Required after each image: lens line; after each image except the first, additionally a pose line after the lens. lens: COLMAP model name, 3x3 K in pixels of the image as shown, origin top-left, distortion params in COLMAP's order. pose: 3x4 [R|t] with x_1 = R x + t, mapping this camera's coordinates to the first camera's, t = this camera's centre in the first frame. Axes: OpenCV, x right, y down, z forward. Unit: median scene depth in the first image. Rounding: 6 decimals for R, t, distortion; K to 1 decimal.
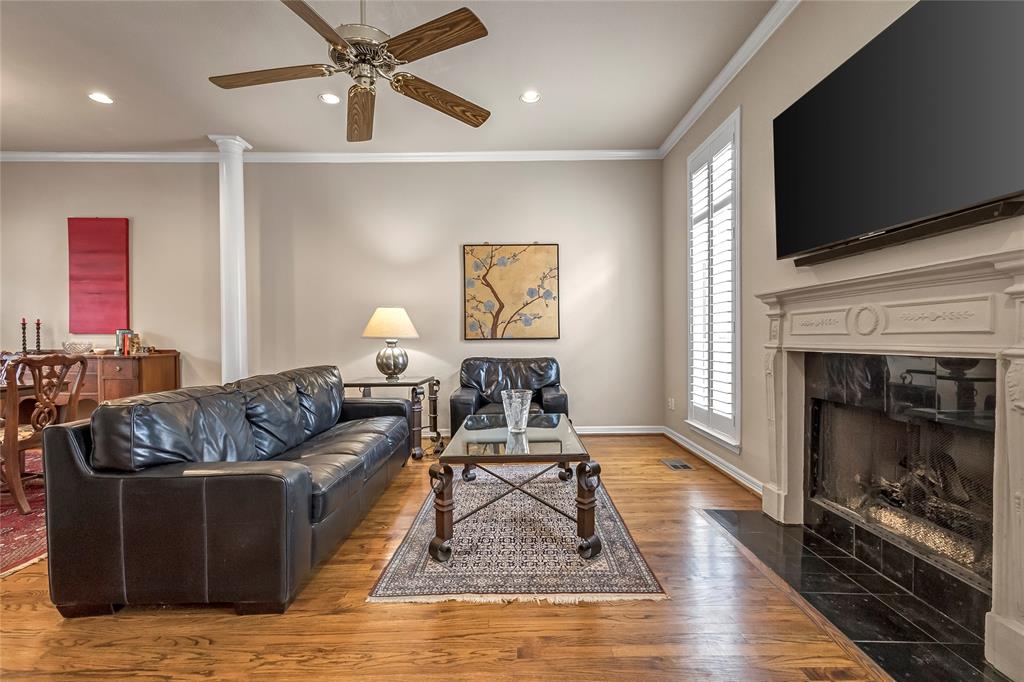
lens RADIAL K [[467.7, 0, 513.3], [0, 467.7, 344.2], [0, 0, 1]] dist [0.004174, 0.000098]
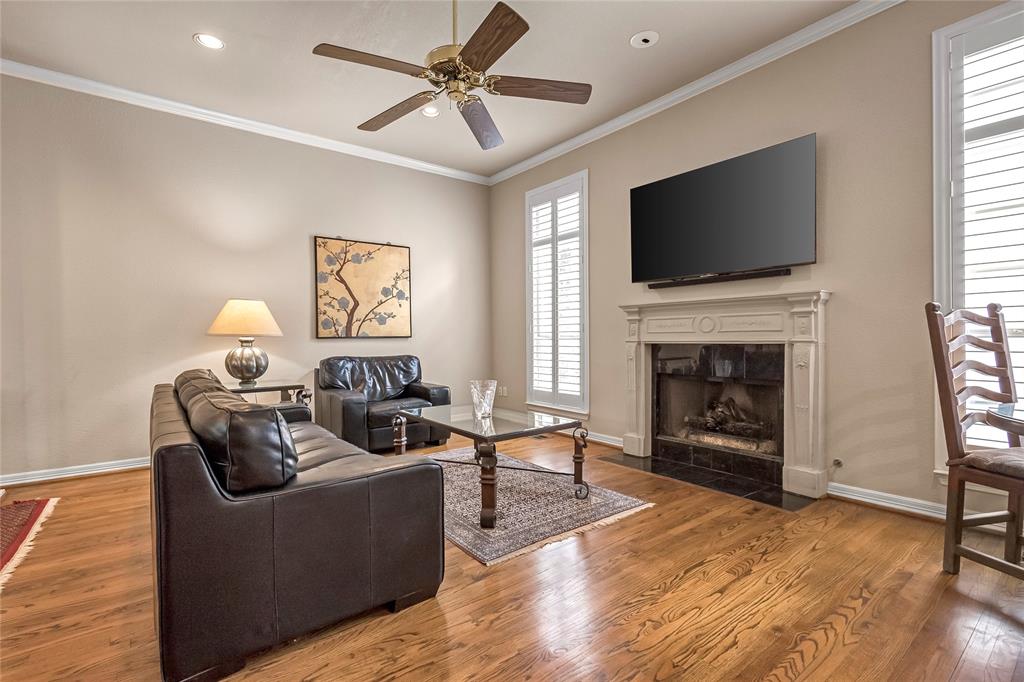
lens RADIAL K [[467.7, 0, 513.3], [0, 467.7, 344.2], [0, 0, 1]] dist [0.004174, 0.000098]
pose [[0.794360, -0.008453, 0.607388, -0.400979], [0.010616, 0.999944, 0.000031, 0.007089], [-0.607354, 0.006423, 0.794405, 0.027665]]
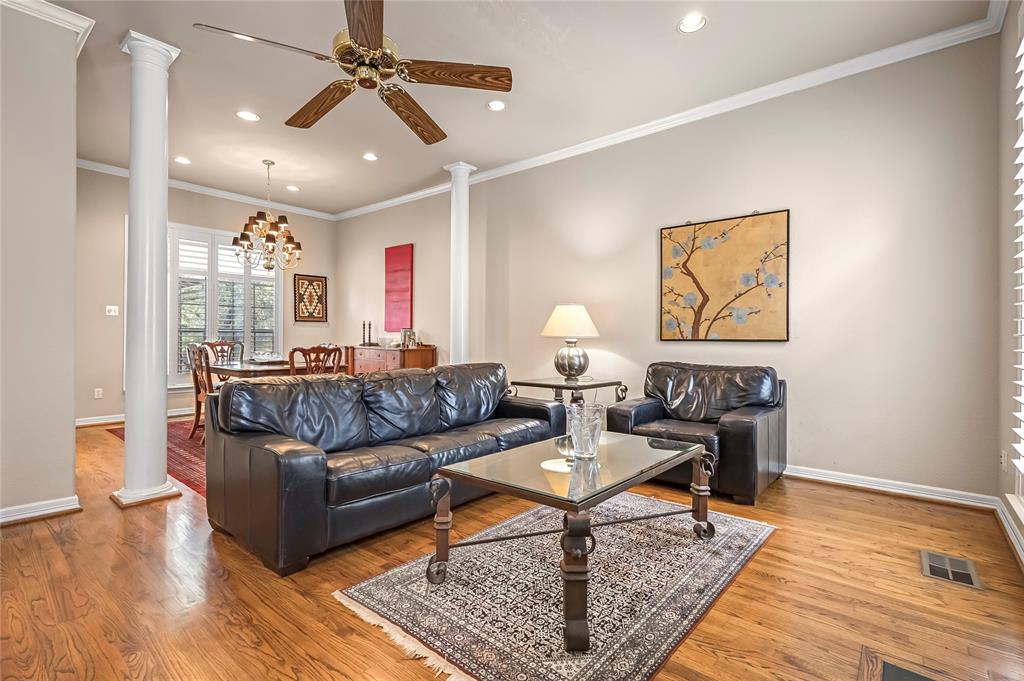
lens RADIAL K [[472.5, 0, 512.0], [0, 472.5, 340.5], [0, 0, 1]] dist [0.003981, 0.000181]
pose [[0.763998, 0.016485, -0.645007, 0.271633], [-0.021215, 0.999775, 0.000424, -0.004749], [0.644869, 0.013360, 0.764176, 0.194245]]
